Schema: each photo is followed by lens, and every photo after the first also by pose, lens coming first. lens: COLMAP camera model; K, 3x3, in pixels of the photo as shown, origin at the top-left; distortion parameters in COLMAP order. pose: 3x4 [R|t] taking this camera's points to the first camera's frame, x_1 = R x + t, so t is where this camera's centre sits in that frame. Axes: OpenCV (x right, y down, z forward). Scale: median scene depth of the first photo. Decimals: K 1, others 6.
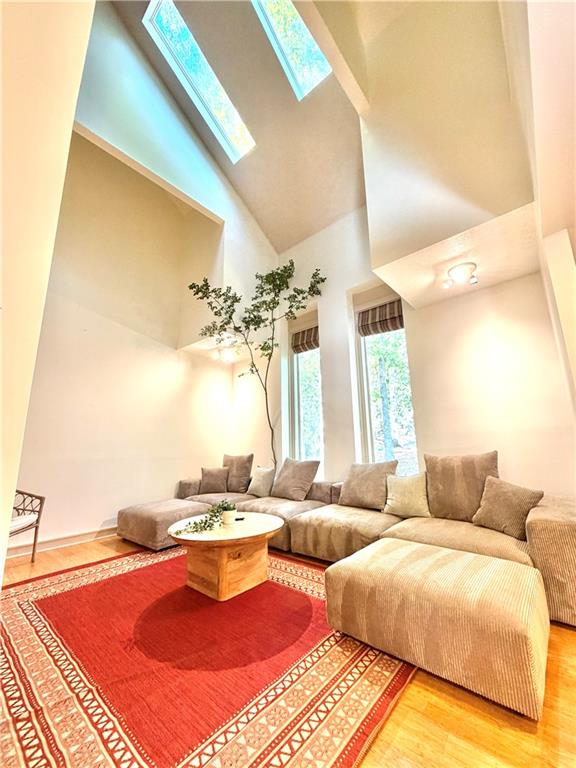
lens RADIAL K [[306.2, 0, 288.0], [0, 306.2, 384.0], [0, 0, 1]] dist [-0.000234, -0.000360]
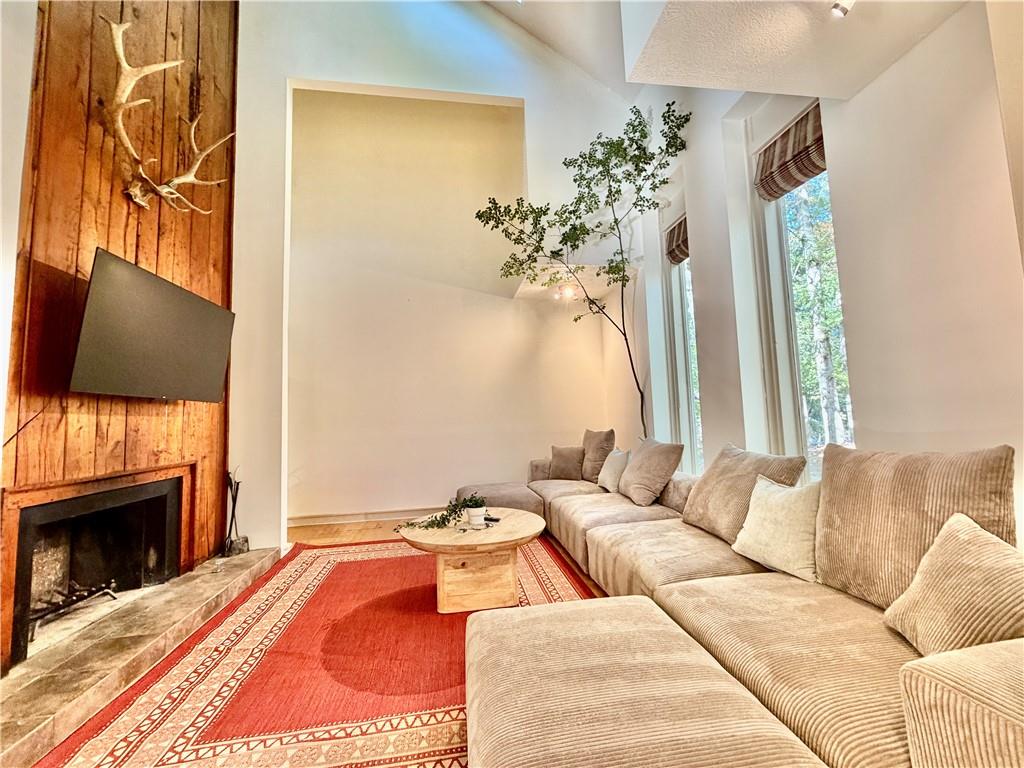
lens RADIAL K [[408.3, 0, 512.0], [0, 408.3, 384.0], [0, 0, 1]] dist [-0.000234, -0.000360]
pose [[0.758579, -0.058984, -0.648905, 0.364539], [0.148836, 0.985251, 0.084434, 0.018964], [0.634354, -0.160630, 0.756170, 0.207138]]
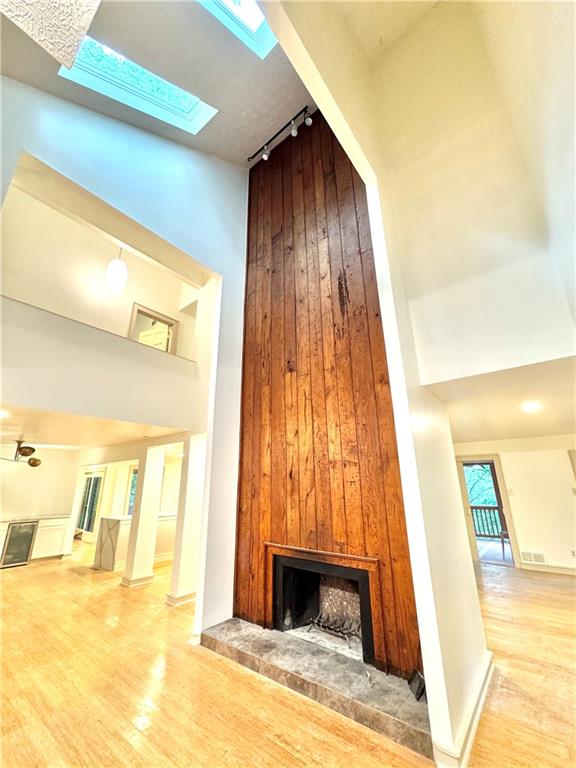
lens RADIAL K [[307.0, 0, 288.0], [0, 307.0, 384.0], [0, 0, 1]] dist [-0.005281, 0.000427]
pose [[-0.998762, 0.021504, -0.044865, -0.359998], [0.040776, 0.870480, -0.490512, 0.120048], [0.028506, -0.491734, -0.870279, 1.119450]]
